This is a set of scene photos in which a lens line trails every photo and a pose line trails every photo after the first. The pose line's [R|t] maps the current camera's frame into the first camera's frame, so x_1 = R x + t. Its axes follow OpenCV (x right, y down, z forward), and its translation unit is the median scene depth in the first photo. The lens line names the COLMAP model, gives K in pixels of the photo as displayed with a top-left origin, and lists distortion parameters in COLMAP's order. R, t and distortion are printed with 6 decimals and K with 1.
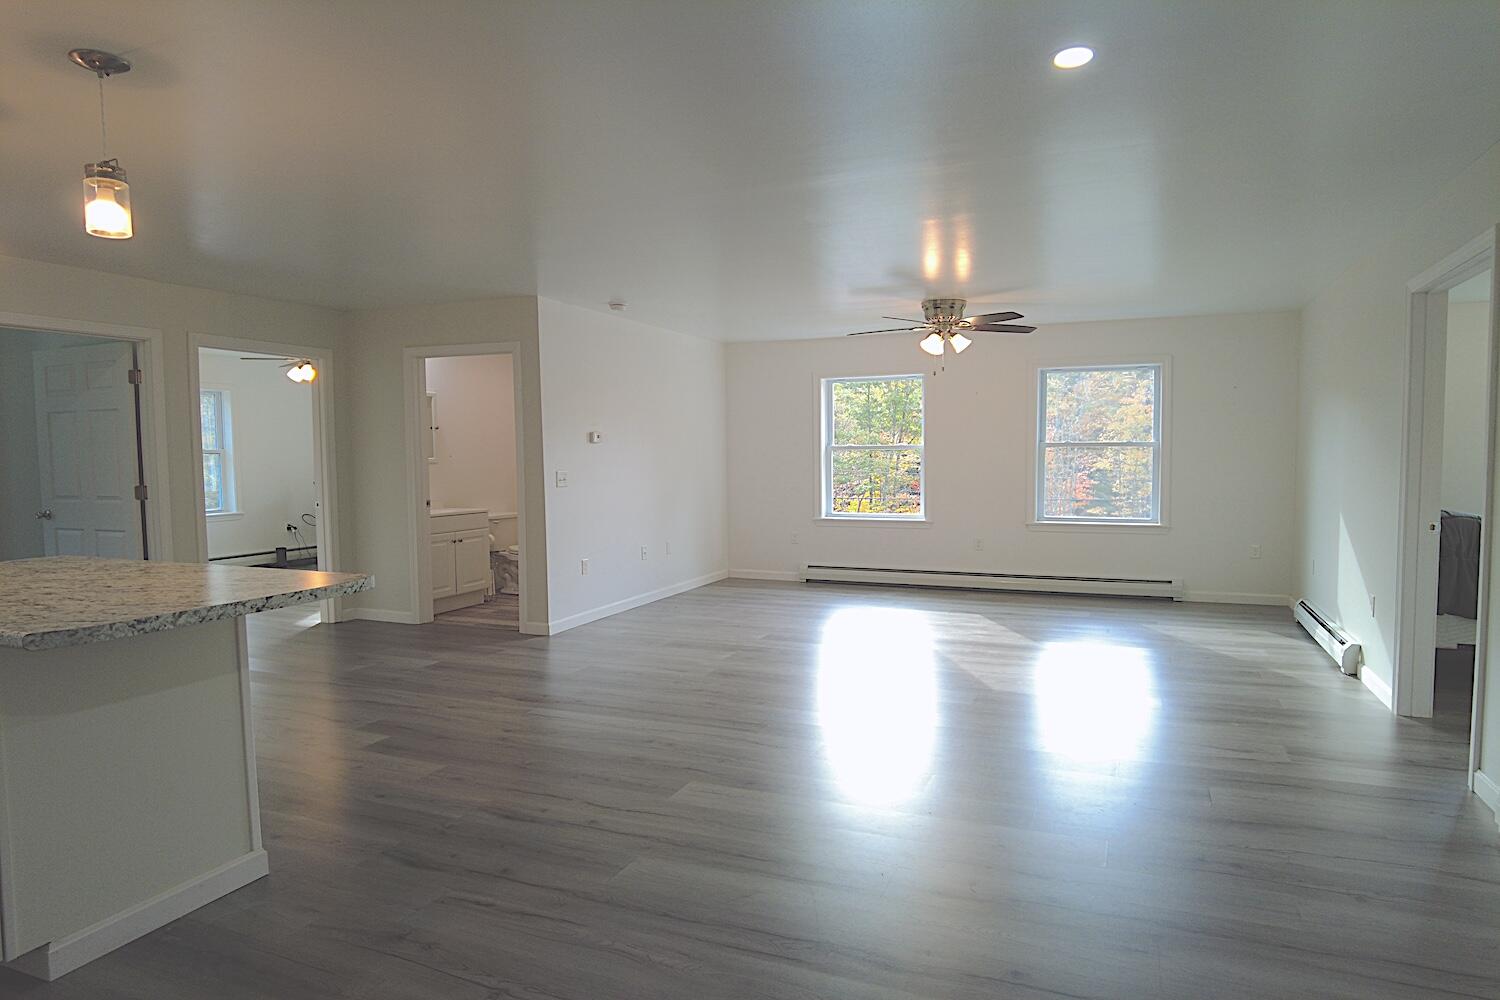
lens RADIAL K [[919.1, 0, 747.2], [0, 919.1, 515.9], [0, 0, 1]] dist [-0.020772, 0.004551]
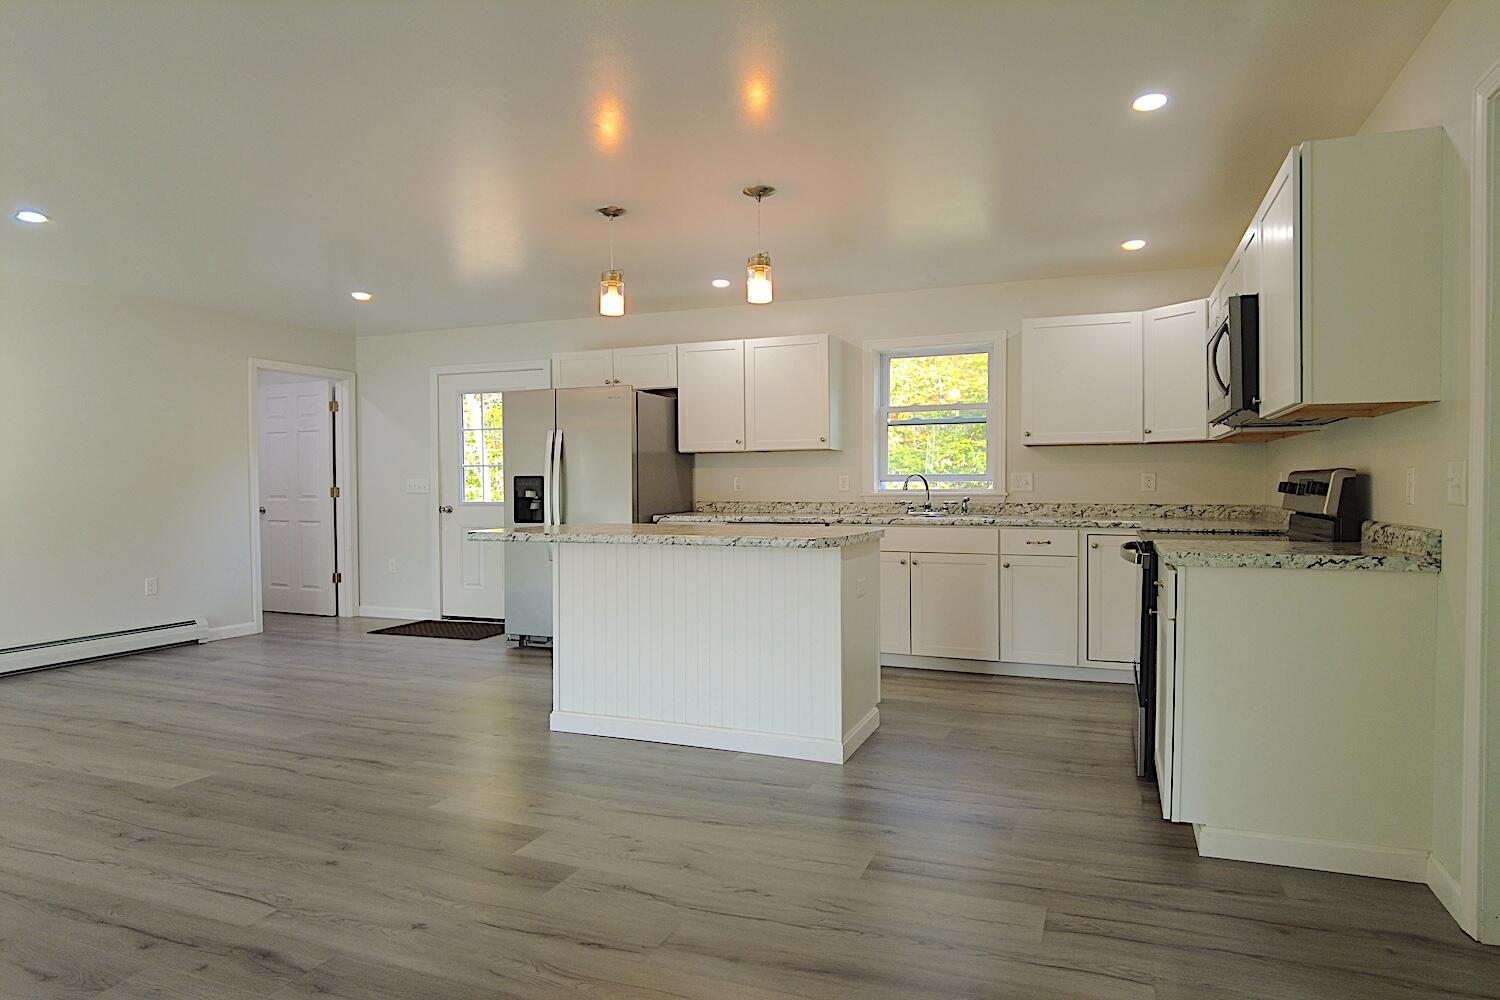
lens RADIAL K [[919.1, 0, 740.9], [0, 919.1, 507.6], [0, 0, 1]] dist [-0.020772, 0.004551]
pose [[-0.999786, 0.014622, -0.014610, -0.349267], [0.013105, 0.994996, 0.099050, -0.045272], [0.015985, 0.098837, -0.994975, 1.042704]]
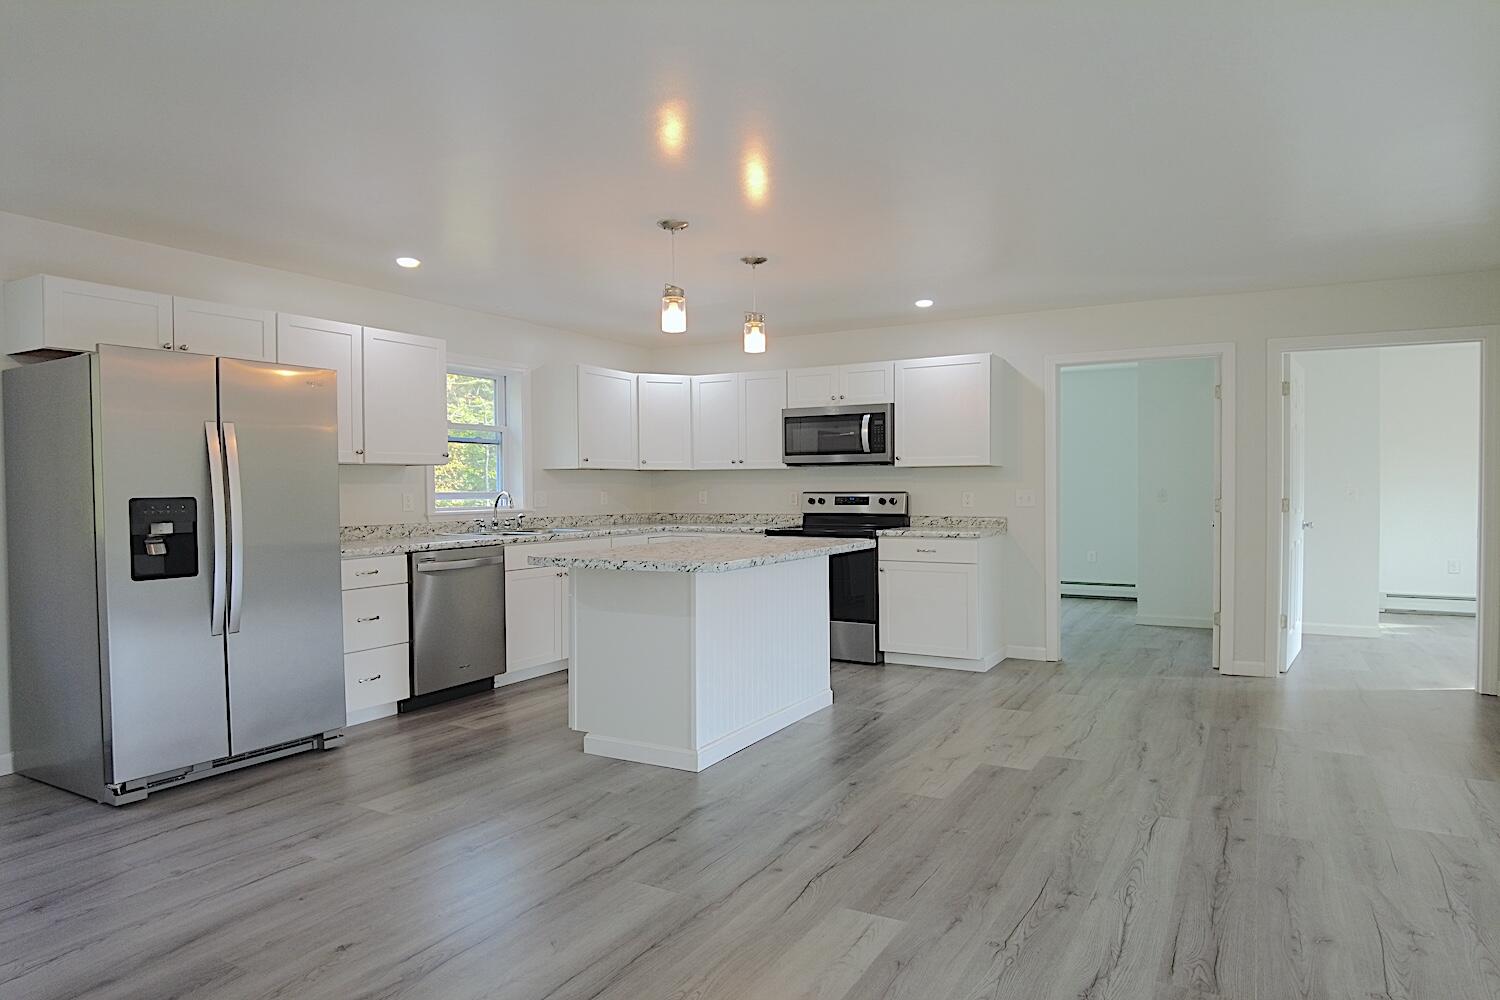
lens RADIAL K [[919.1, 0, 768.8], [0, 919.1, 492.5], [0, 0, 1]] dist [-0.020772, 0.004551]
pose [[-0.088671, 0.017395, -0.995909, 0.350778], [-0.067519, 0.997443, 0.023433, -0.027040], [0.993770, 0.069321, -0.087270, 0.509383]]
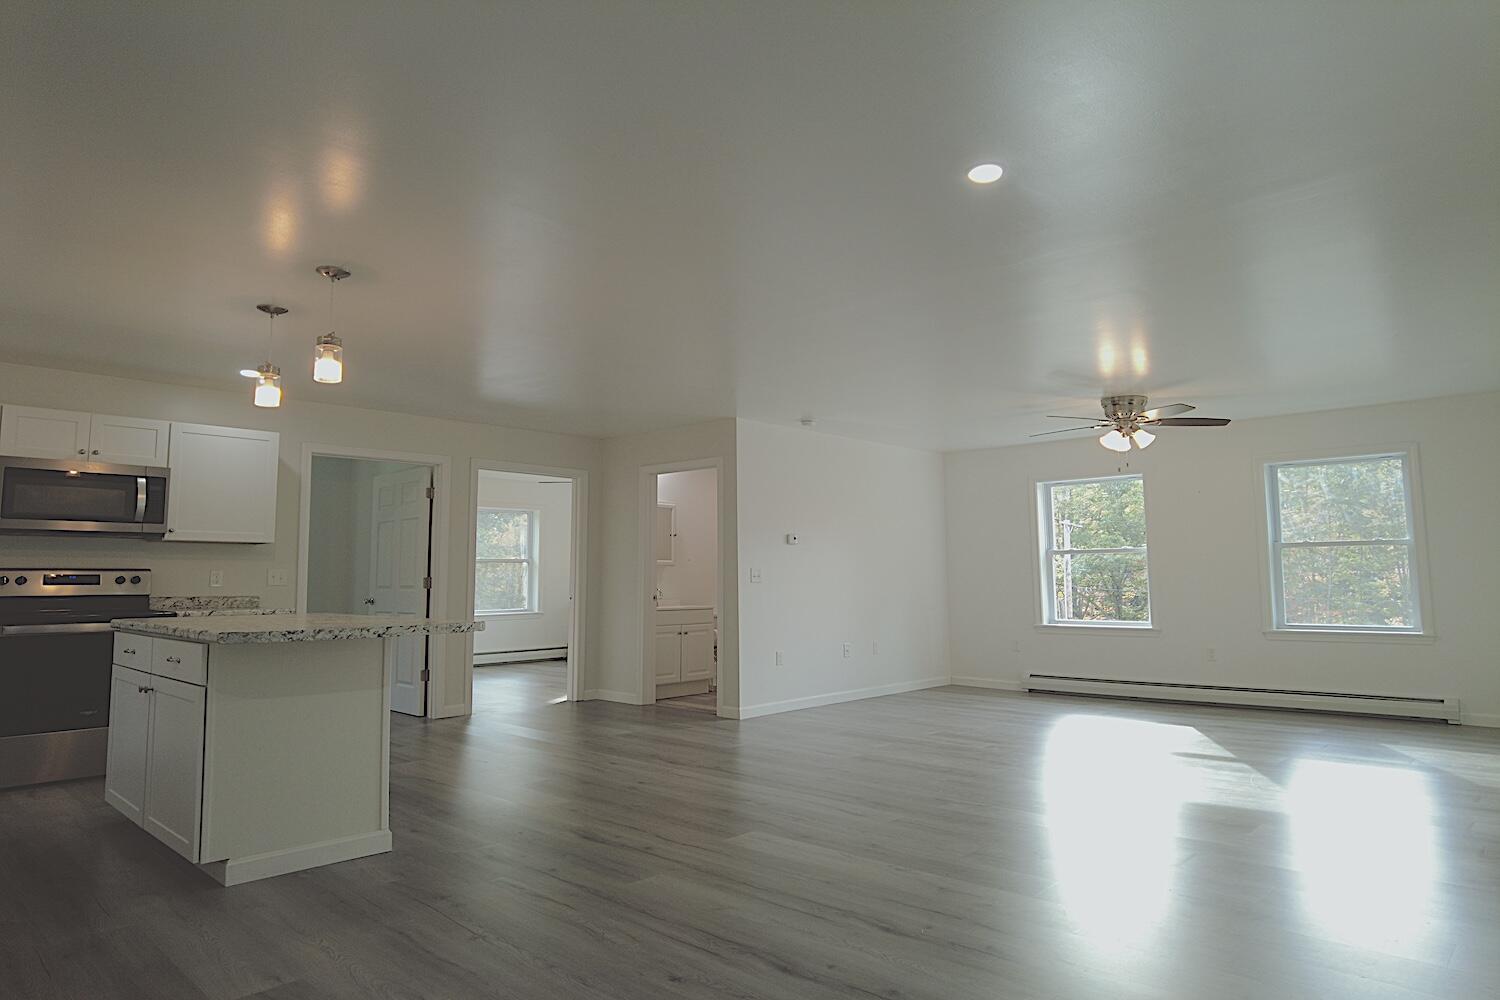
lens RADIAL K [[919.1, 0, 748.8], [0, 919.1, 485.2], [0, 0, 1]] dist [-0.020772, 0.004551]
pose [[0.936267, -0.032627, -0.349770, 0.179815], [-0.027032, 0.986033, -0.164340, 0.034070], [0.350247, 0.163322, 0.922309, -0.045652]]
